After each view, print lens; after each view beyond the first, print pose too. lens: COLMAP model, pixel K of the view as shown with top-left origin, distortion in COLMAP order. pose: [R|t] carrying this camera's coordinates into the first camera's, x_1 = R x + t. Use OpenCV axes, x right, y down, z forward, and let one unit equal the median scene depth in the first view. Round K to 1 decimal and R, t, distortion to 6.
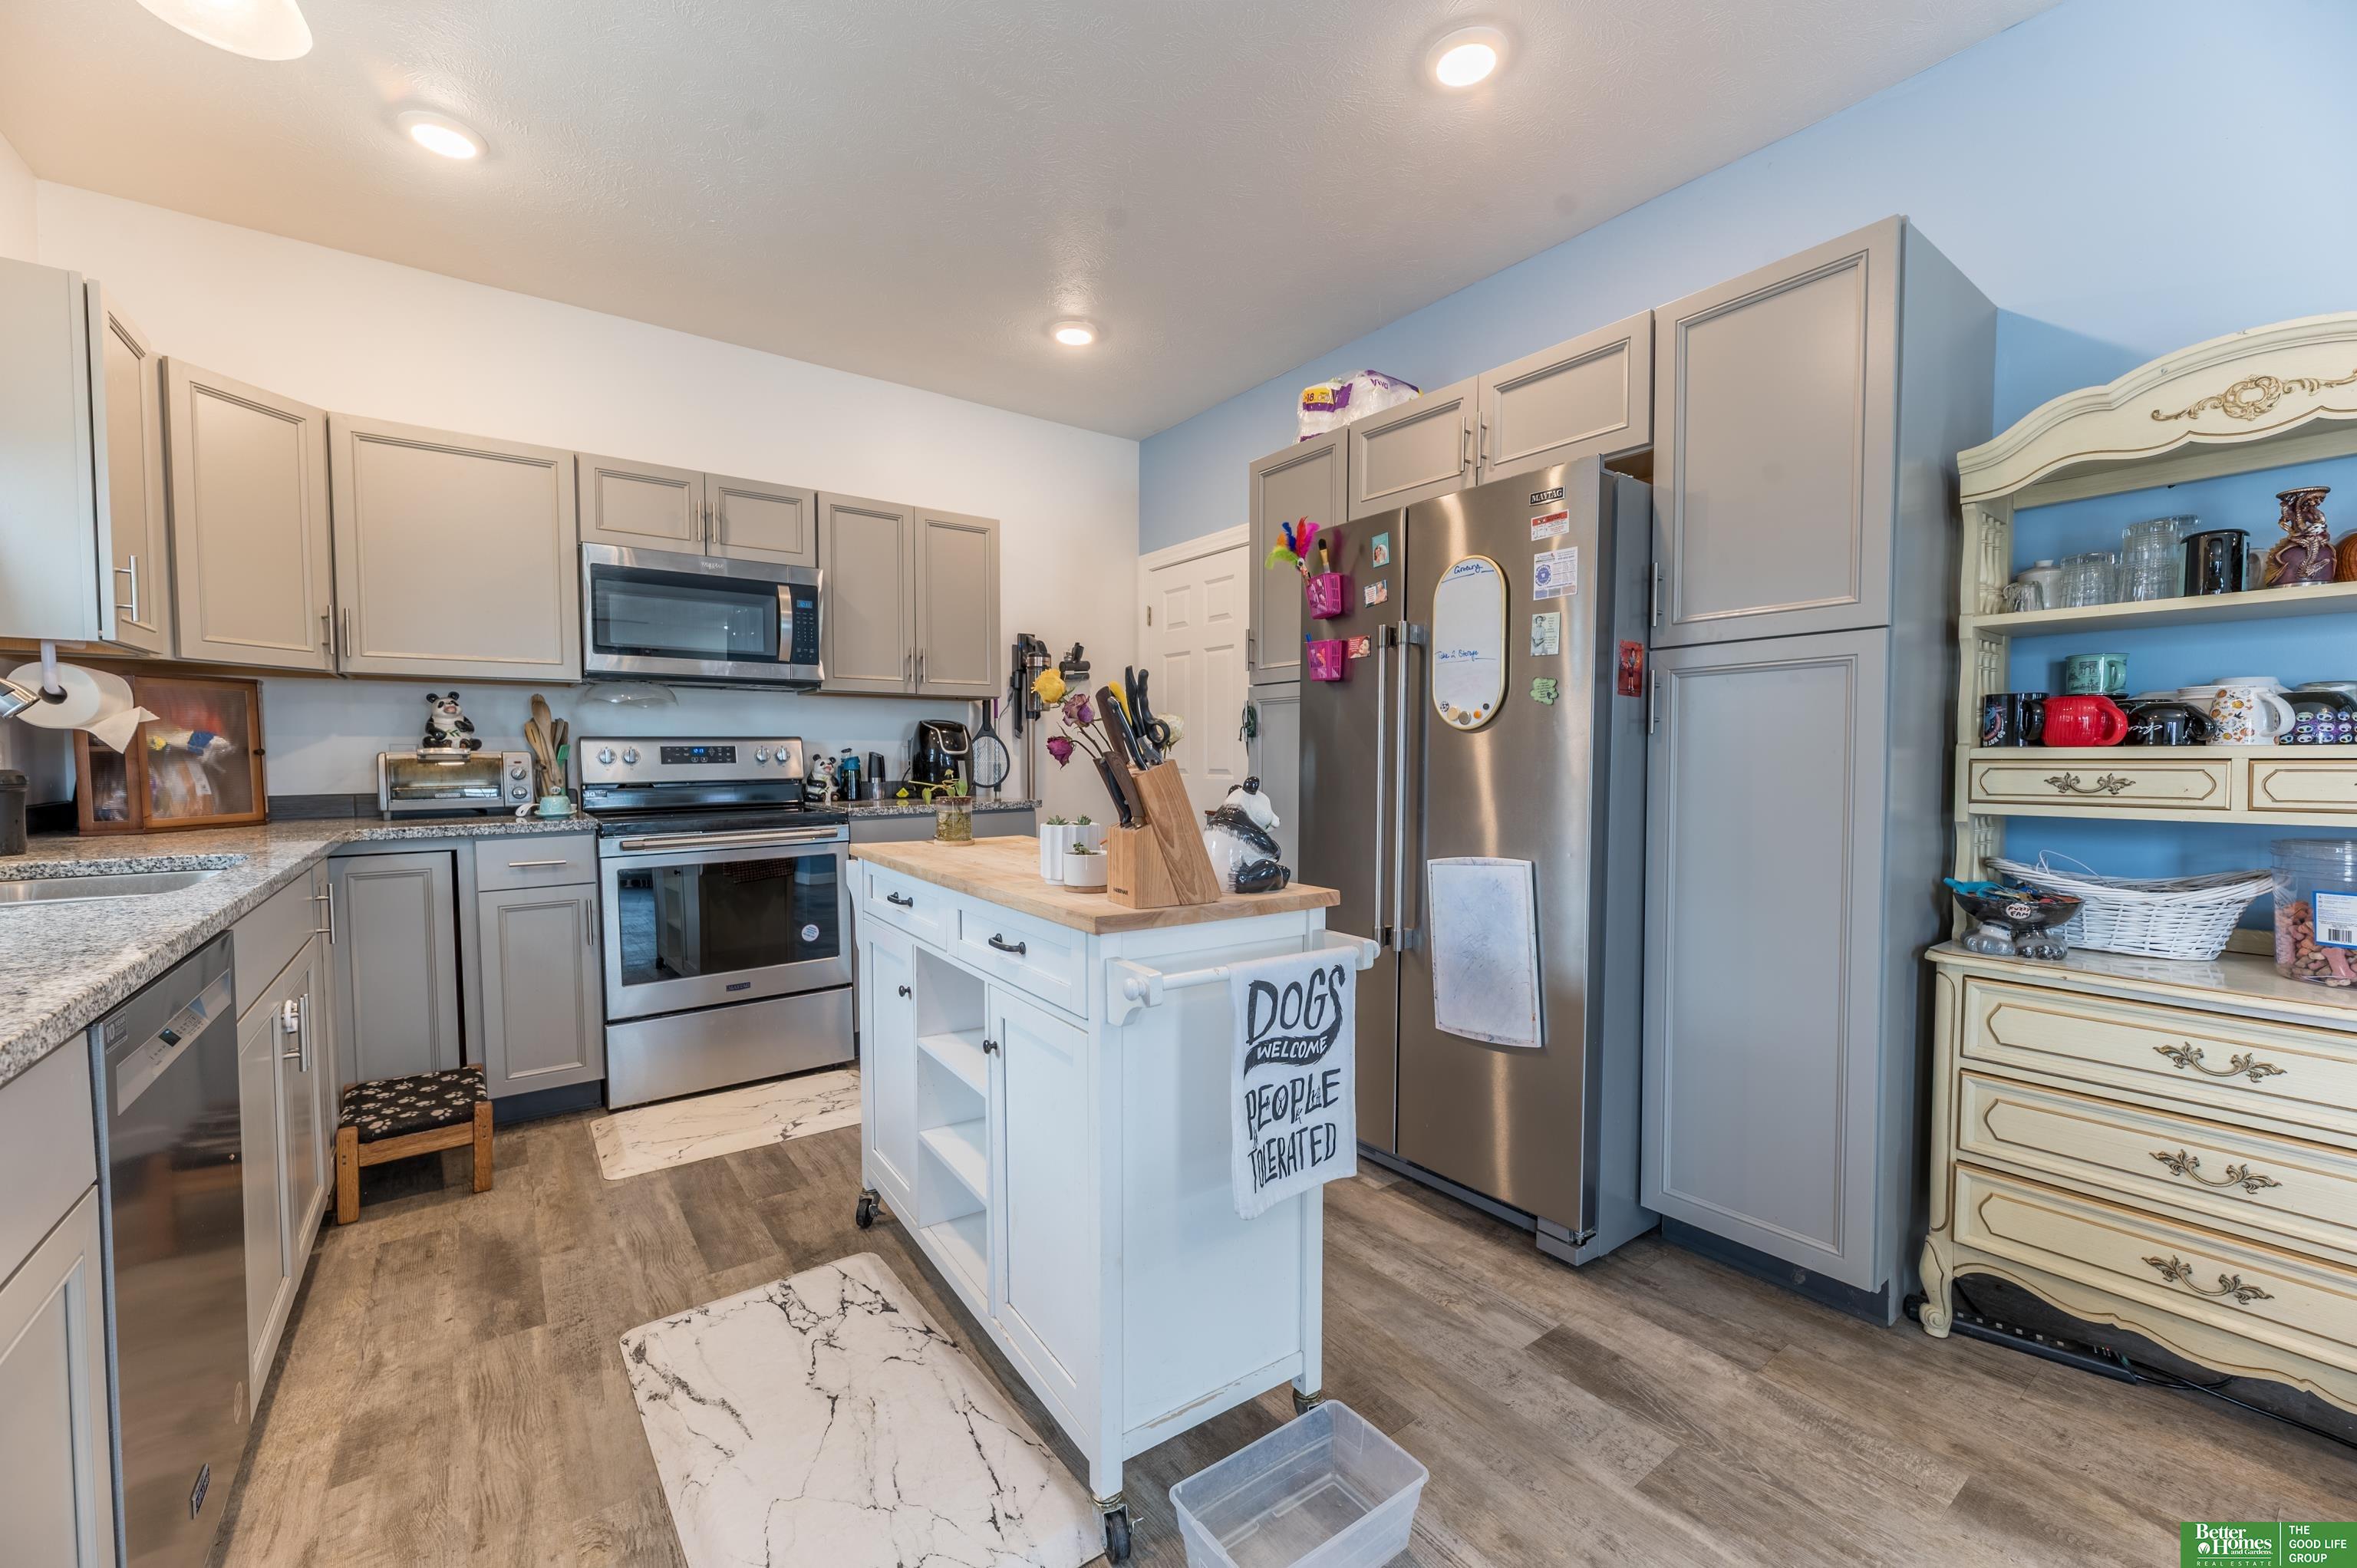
lens RADIAL K [[946.8, 0, 1182.1], [0, 946.8, 792.5], [0, 0, 1]] dist [0.004424, -0.000301]
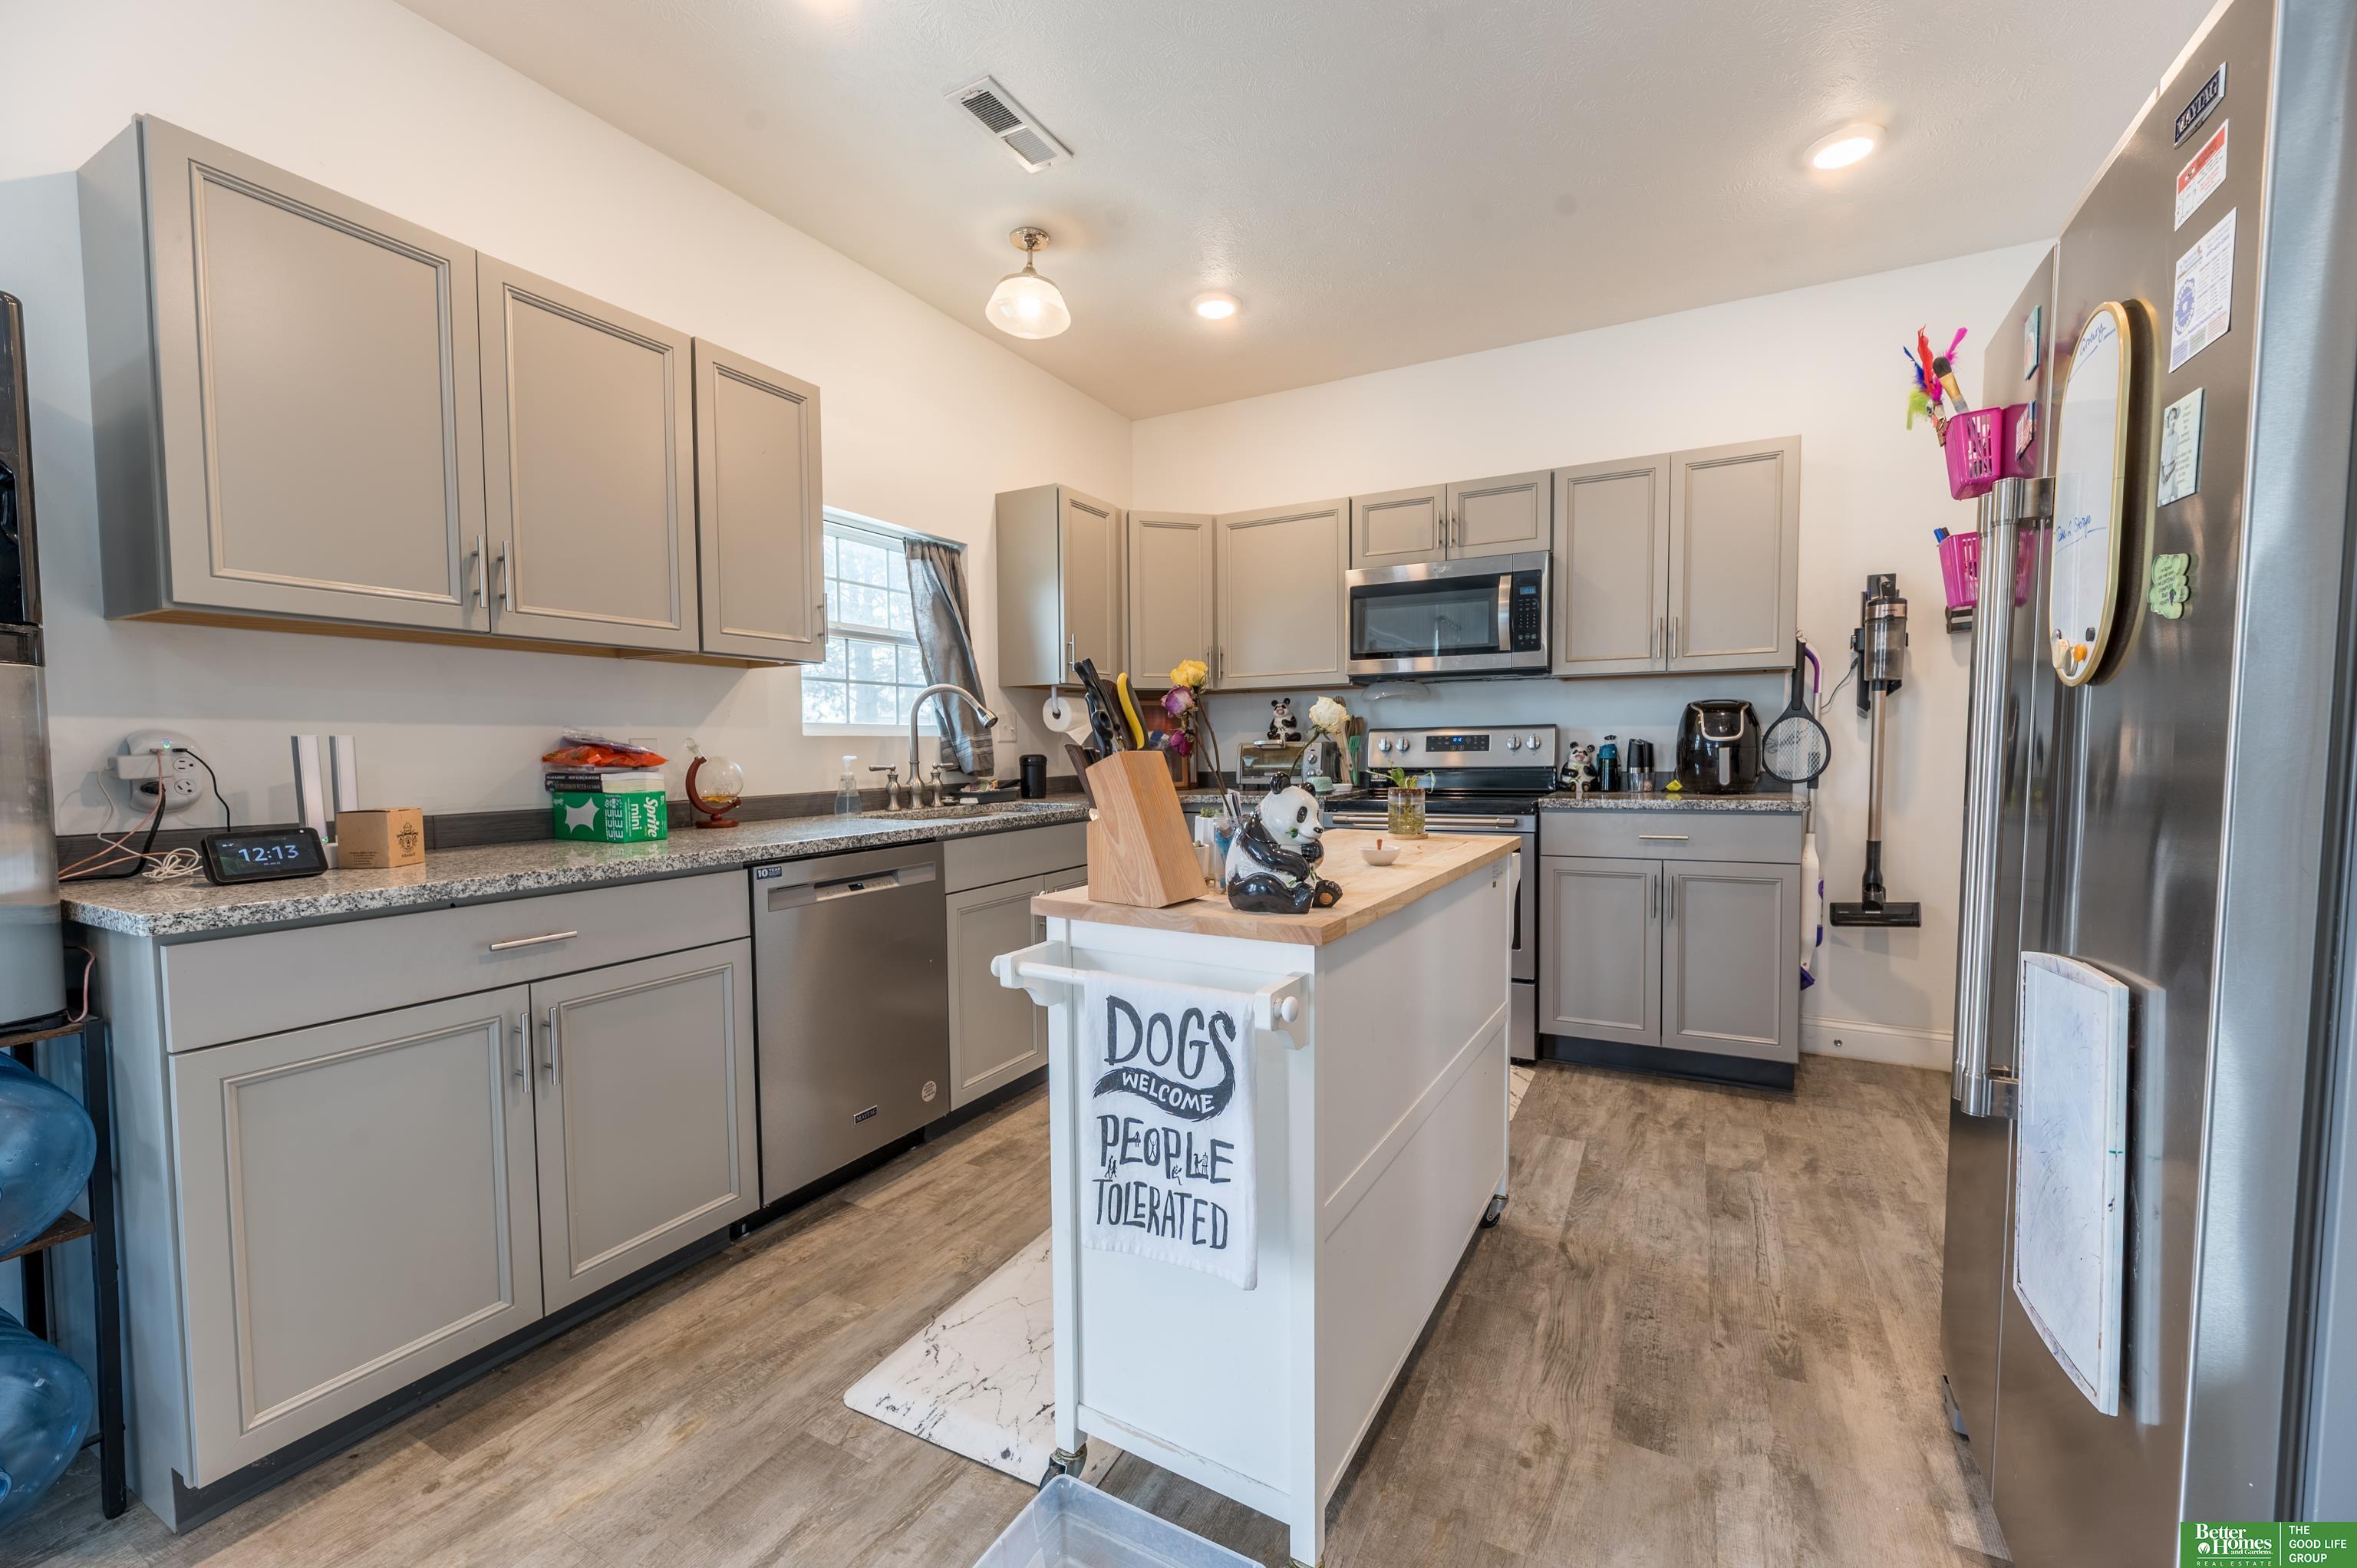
lens RADIAL K [[946.8, 0, 1185.8], [0, 946.8, 796.4], [0, 0, 1]] dist [0.004424, -0.000301]
pose [[0.420752, 0.046521, -0.905982, 0.404392], [-0.029766, 0.998854, 0.037466, -0.012094], [0.906687, 0.011204, 0.421655, 0.300083]]
